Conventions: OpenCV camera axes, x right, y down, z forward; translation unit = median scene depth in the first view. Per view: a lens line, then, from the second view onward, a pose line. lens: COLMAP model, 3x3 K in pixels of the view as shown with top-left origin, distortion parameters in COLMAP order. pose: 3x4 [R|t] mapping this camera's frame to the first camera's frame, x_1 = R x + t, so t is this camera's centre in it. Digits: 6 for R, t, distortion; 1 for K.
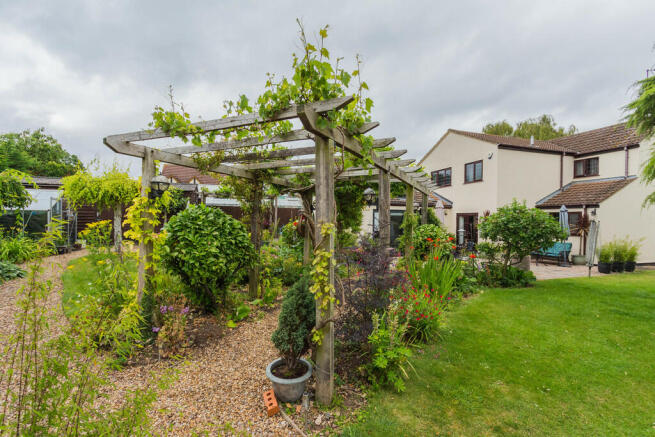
lens RADIAL K [[294.0, 0, 325.1], [0, 294.0, 221.4], [0, 0, 1]] dist [0.000122, -0.000745]
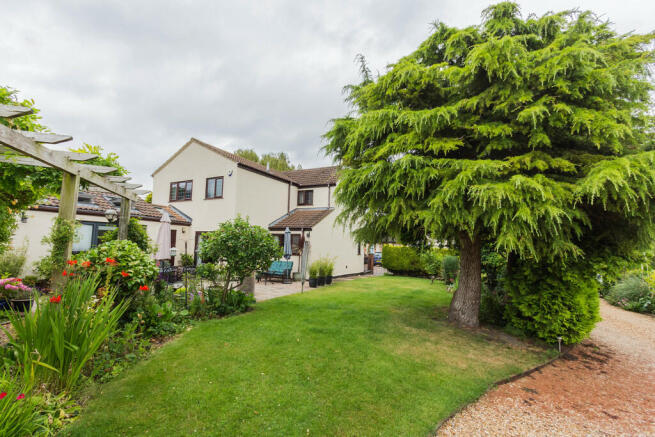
lens RADIAL K [[294.0, 0, 325.1], [0, 294.0, 221.4], [0, 0, 1]] dist [0.000122, -0.000745]
pose [[0.713320, 0.068717, 0.697461, 0.137456], [-0.017811, 0.996638, -0.079977, 0.008427], [-0.700612, 0.044627, 0.712146, 0.113089]]
